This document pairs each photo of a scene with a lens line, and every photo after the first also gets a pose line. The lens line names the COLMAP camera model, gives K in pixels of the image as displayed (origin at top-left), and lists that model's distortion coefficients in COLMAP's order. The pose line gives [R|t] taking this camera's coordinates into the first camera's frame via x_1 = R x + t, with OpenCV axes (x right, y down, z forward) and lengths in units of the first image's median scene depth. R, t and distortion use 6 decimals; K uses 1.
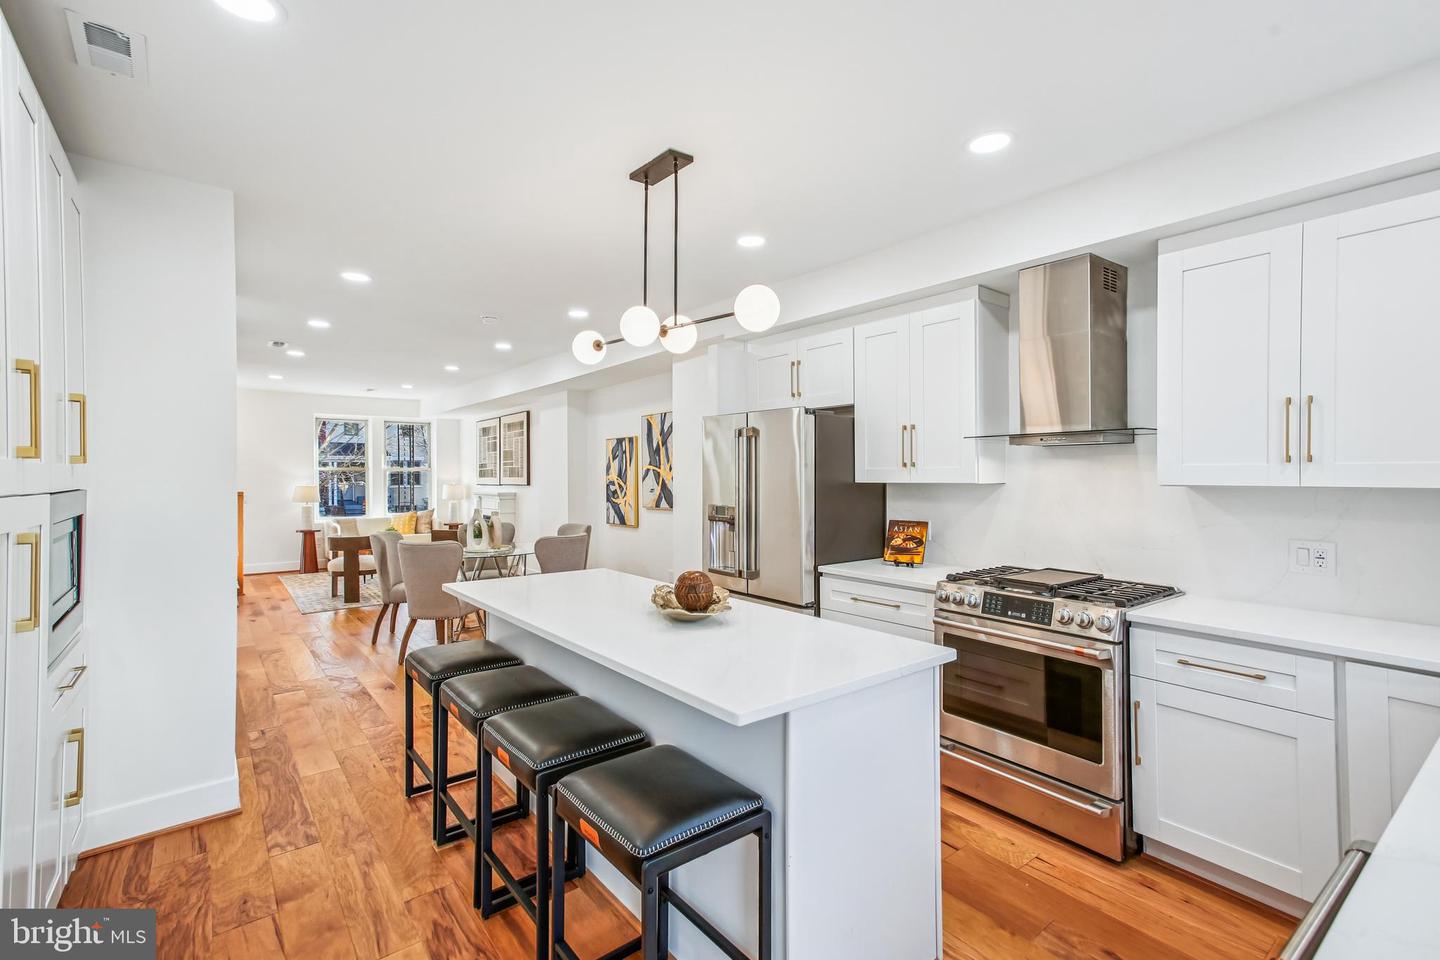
lens RADIAL K [[657.0, 0, 720.0], [0, 657.0, 480.0], [0, 0, 1]] dist [-0.000991, 0.000173]
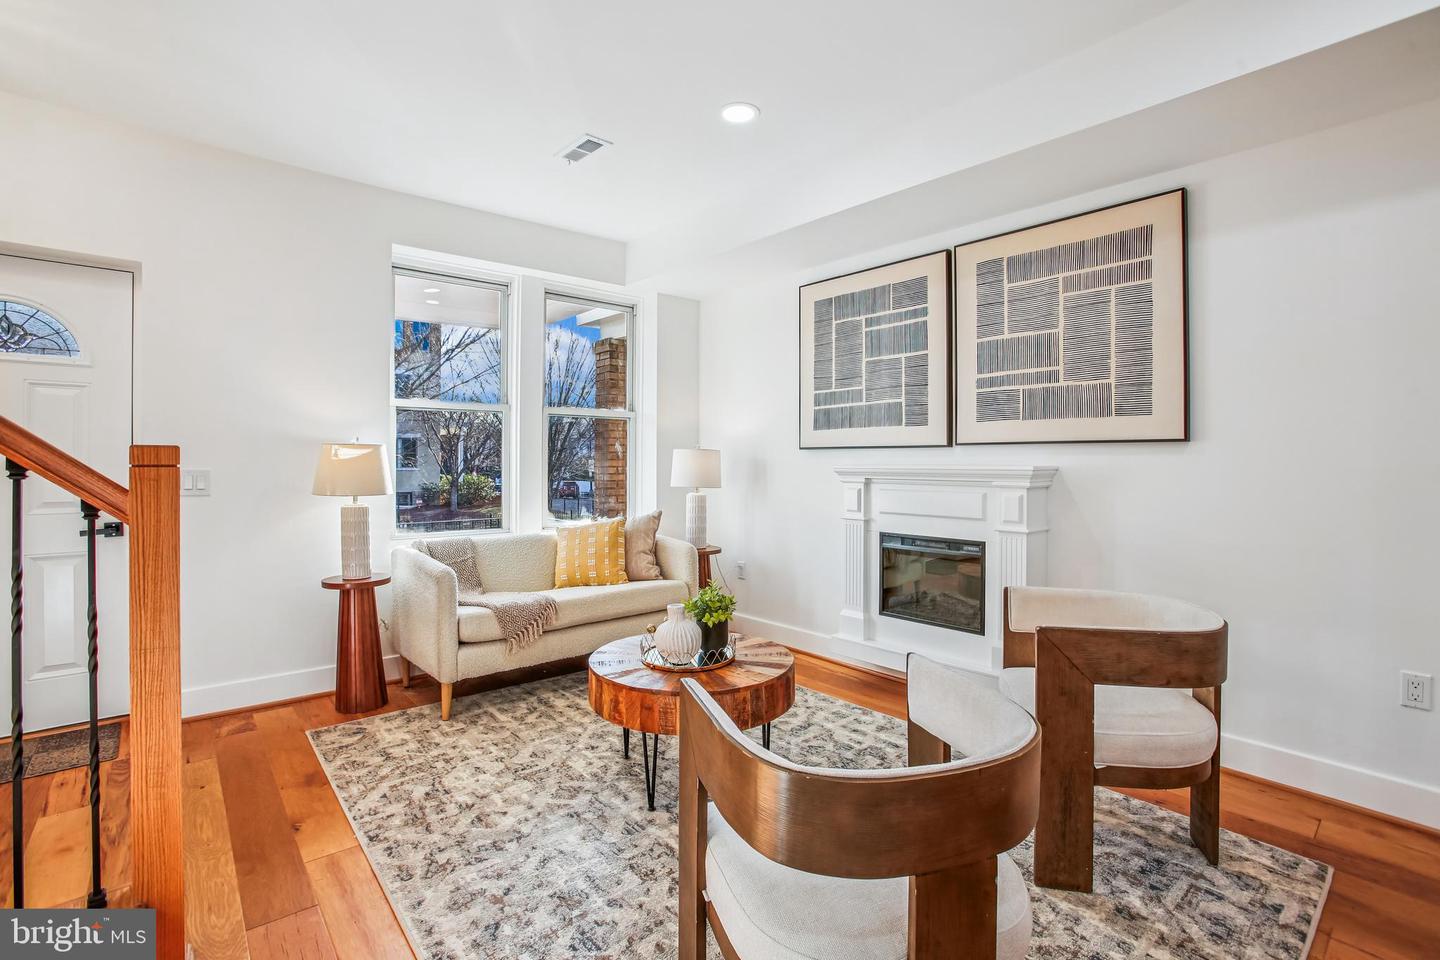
lens RADIAL K [[667.4, 0, 712.7], [0, 667.4, 459.3], [0, 0, 1]] dist [-0.057729, 0.000370]
pose [[0.998279, 0.004908, 0.058437, -0.661115], [-0.004181, 0.999912, -0.012558, 0.026329], [-0.058493, 0.012292, 0.998212, 0.919797]]
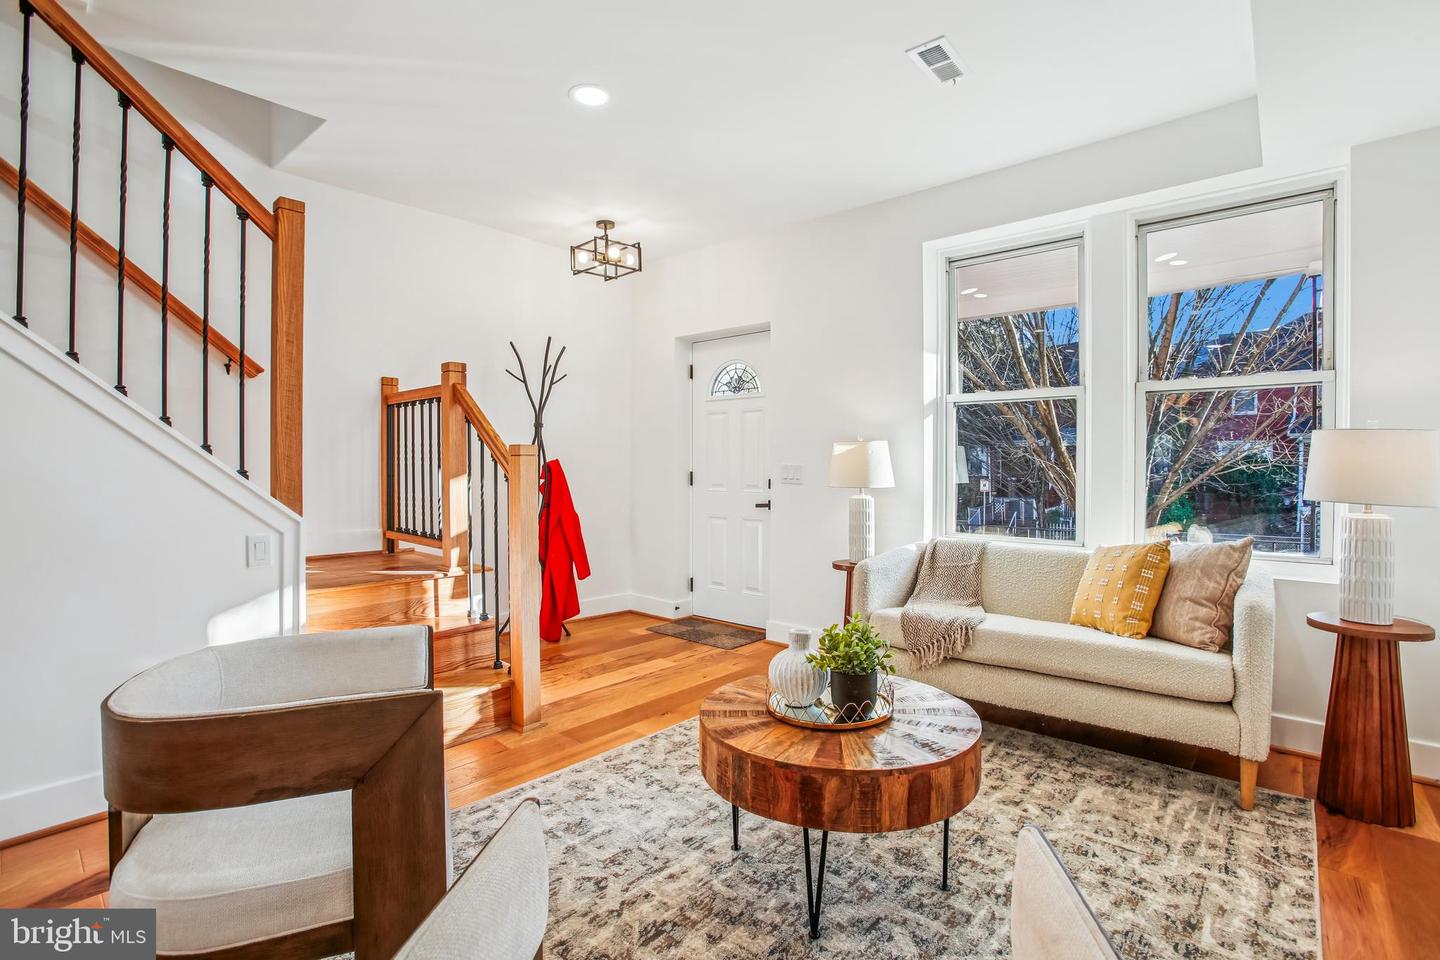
lens RADIAL K [[670.5, 0, 720.0], [0, 670.5, 472.8], [0, 0, 1]] dist [-0.089302, 0.043063]
pose [[0.187261, 0.011688, -0.982241, -0.403032], [-0.011280, 0.999889, 0.009747, 0.031412], [0.982245, 0.009254, 0.187372, 1.182152]]
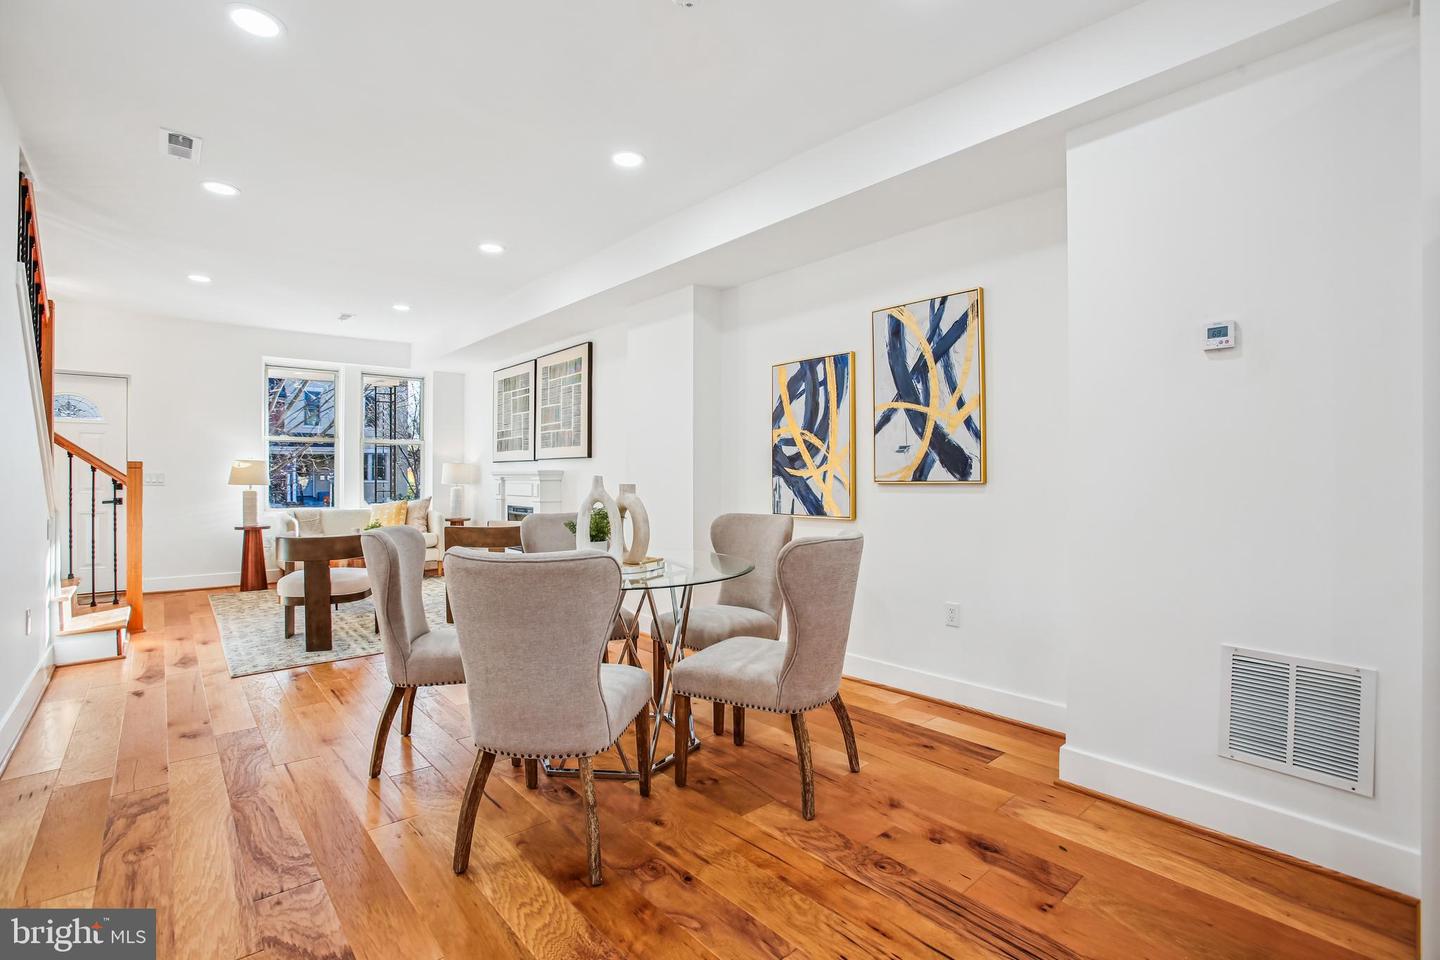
lens RADIAL K [[670.5, 0, 720.0], [0, 670.5, 472.8], [0, 0, 1]] dist [-0.089302, 0.043063]
pose [[0.998771, 0.002335, 0.049506, -0.251478], [-0.001935, 0.999965, -0.008139, 0.035996], [-0.049523, 0.008033, 0.998741, 0.436275]]
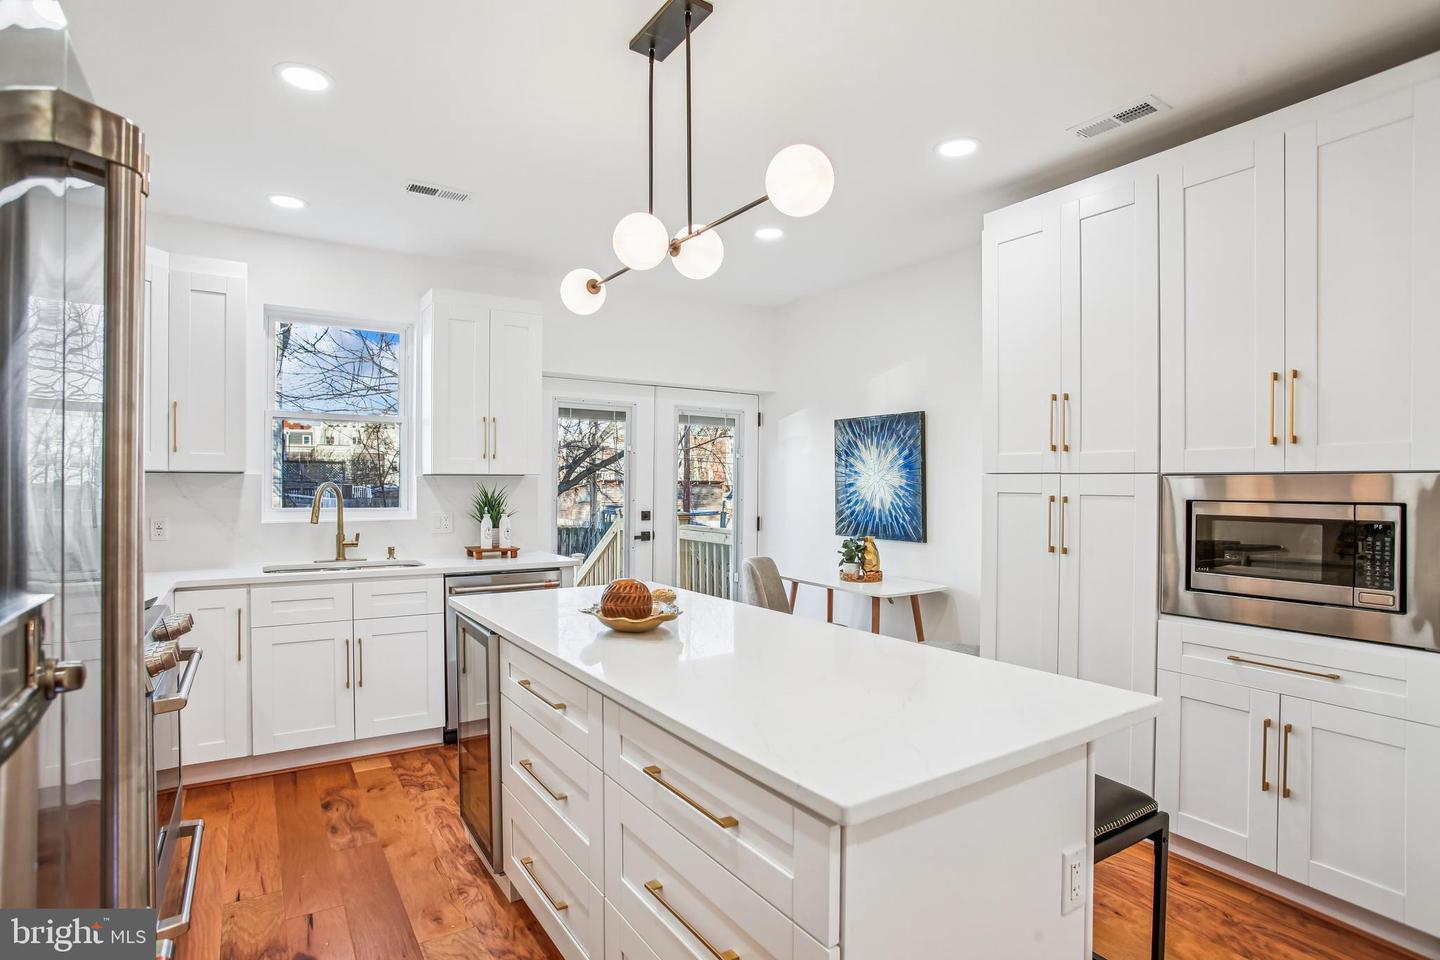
lens RADIAL K [[748.0, 0, 717.5], [0, 748.0, 476.9], [0, 0, 1]] dist [-0.053005, 0.000747]
pose [[-0.995671, -0.004149, 0.092856, -0.081610], [-0.003971, 0.999990, 0.002097, 0.007597], [-0.092864, 0.001719, -0.995677, 0.656447]]
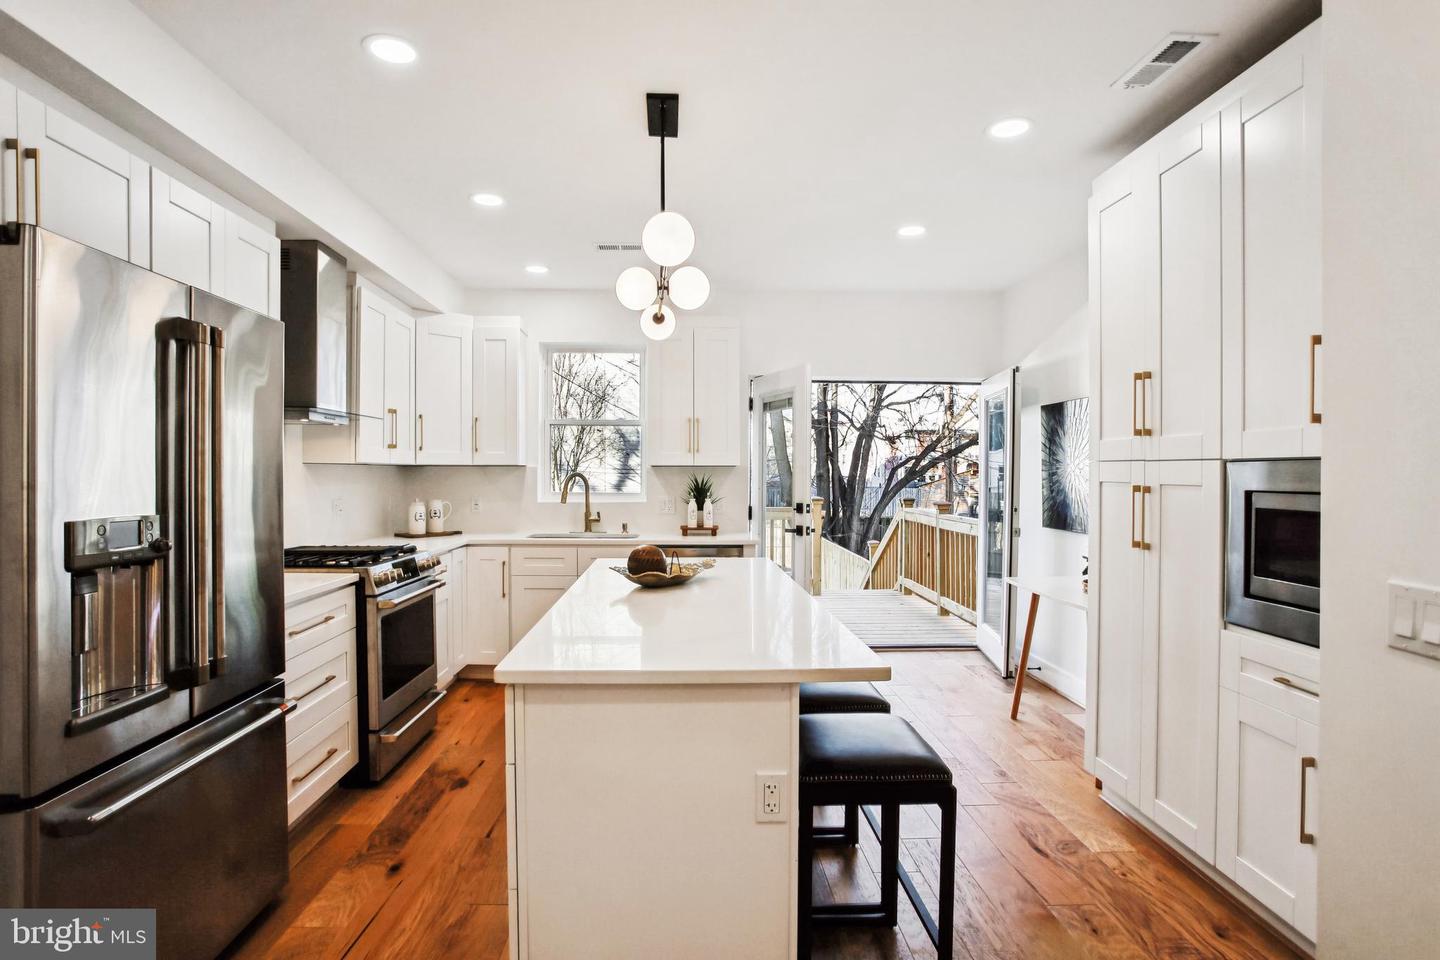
lens RADIAL K [[752.0, 0, 674.0], [0, 752.0, 476.5], [0, 0, 1]] dist [-0.060017, 0.000709]
pose [[-0.784640, -0.004822, 0.619933, -0.279148], [0.005306, 0.999881, 0.014494, 0.007253], [-0.619929, 0.014662, -0.784521, 0.662448]]
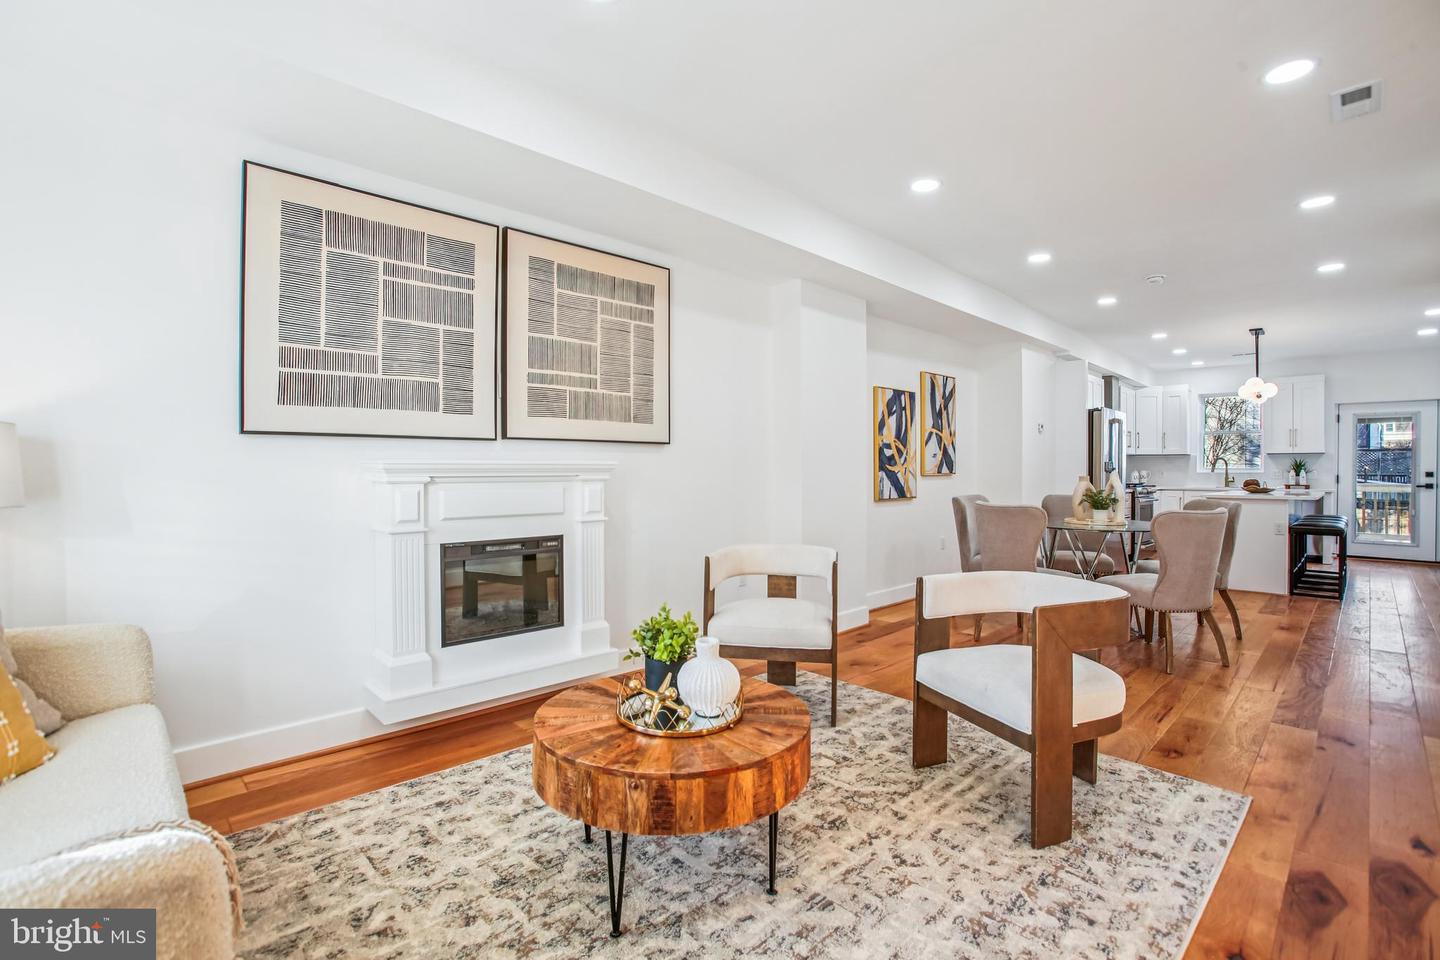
lens RADIAL K [[670.5, 0, 720.0], [0, 670.5, 472.8], [0, 0, 1]] dist [-0.089302, 0.043063]
pose [[-0.115282, -0.003293, 0.993327, -0.916088], [0.007678, 0.999962, 0.004206, 0.031194], [-0.993303, 0.008112, -0.115253, 1.289225]]
